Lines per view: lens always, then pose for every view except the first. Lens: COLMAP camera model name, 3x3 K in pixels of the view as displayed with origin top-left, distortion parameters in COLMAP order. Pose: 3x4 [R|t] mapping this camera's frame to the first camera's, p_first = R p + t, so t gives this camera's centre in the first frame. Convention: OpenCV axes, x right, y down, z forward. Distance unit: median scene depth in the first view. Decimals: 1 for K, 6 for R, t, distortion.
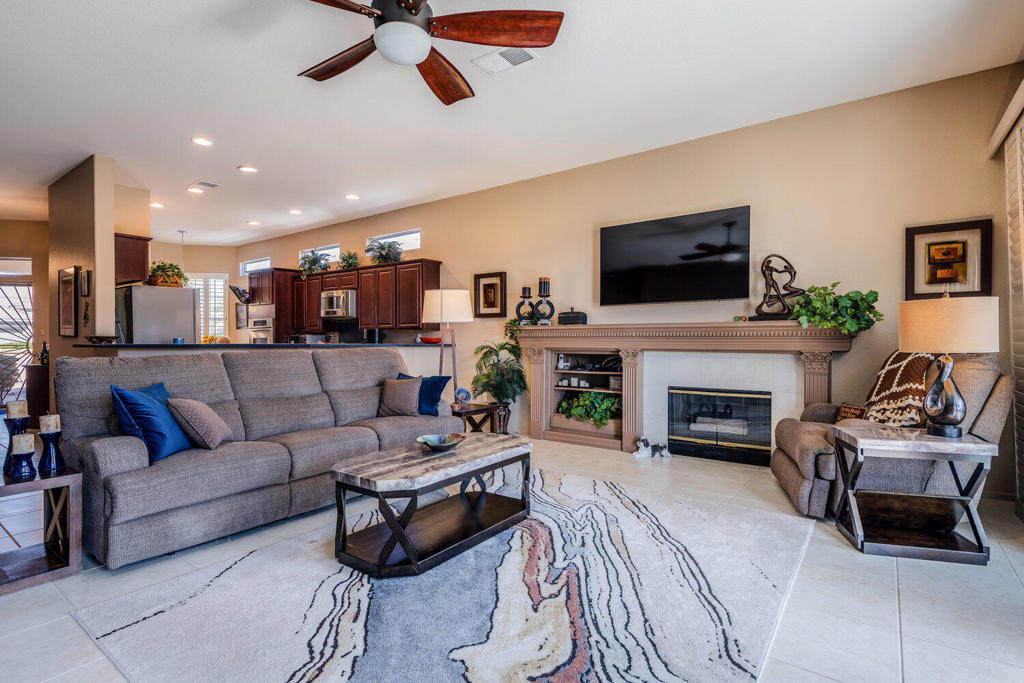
lens RADIAL K [[497.5, 0, 512.0], [0, 497.5, 341.5], [0, 0, 1]] dist [0.022661, -0.000159]
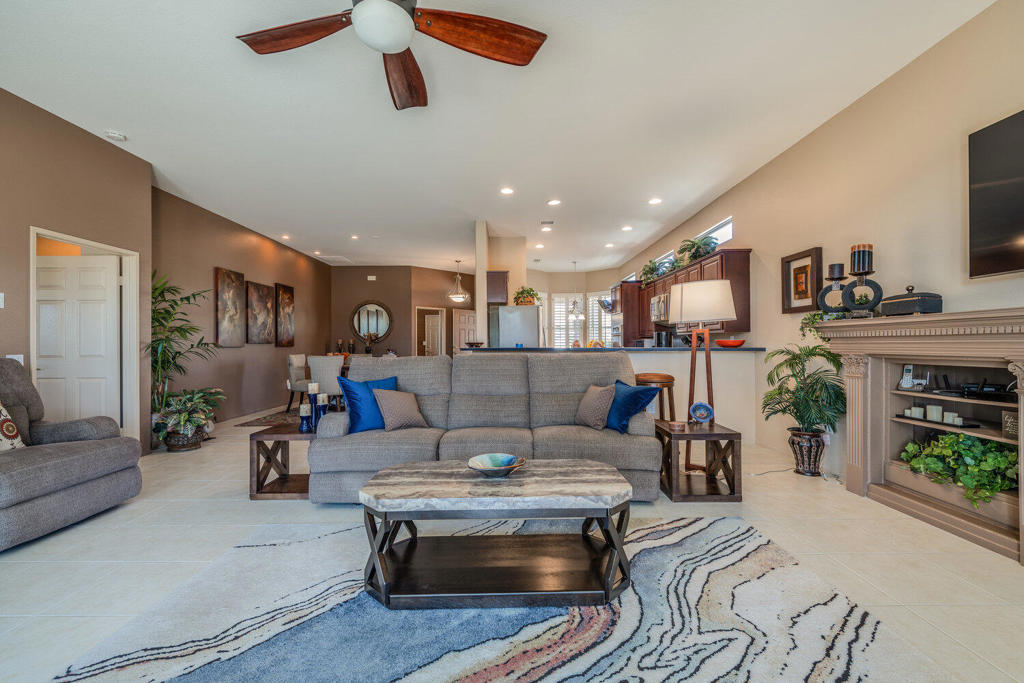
lens RADIAL K [[433.7, 0, 512.0], [0, 433.7, 341.5], [0, 0, 1]] dist [0.003686, -0.000223]
pose [[0.603850, -0.010679, -0.797026, 0.237999], [0.004183, 0.999939, -0.010228, 0.000247], [0.797087, 0.002842, 0.603858, 0.299066]]
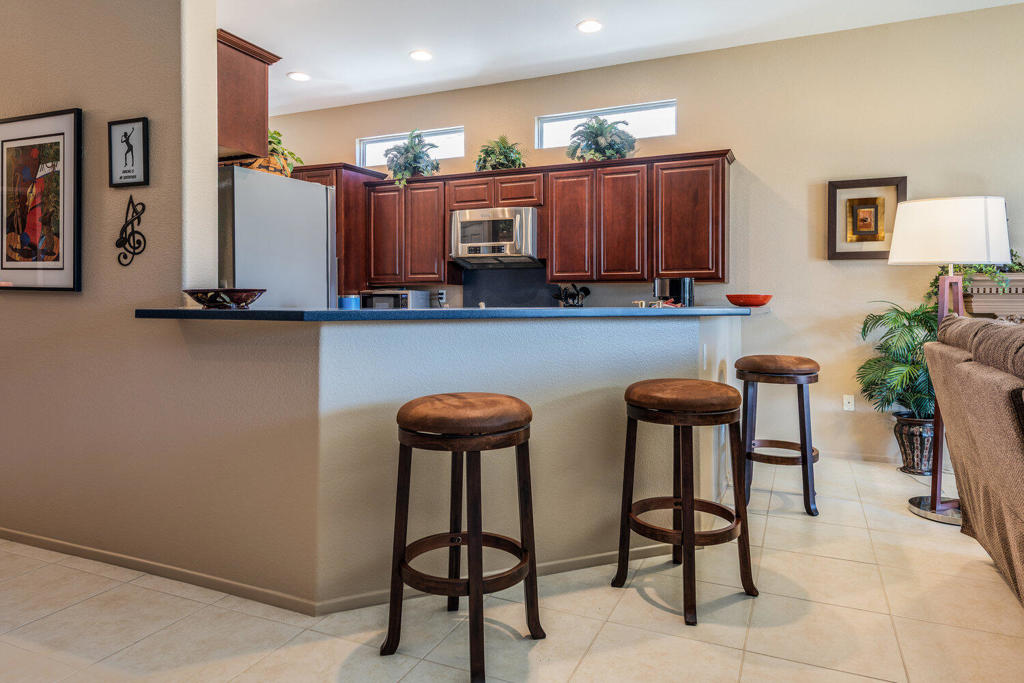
lens RADIAL K [[619.7, 0, 516.0], [0, 619.7, 316.6], [0, 0, 1]] dist [-0.000843, 0.001795]
pose [[0.975461, -0.006419, 0.220077, -0.651539], [0.002310, 0.999818, 0.018924, 0.003048], [-0.220158, -0.017951, 0.975299, 0.457681]]
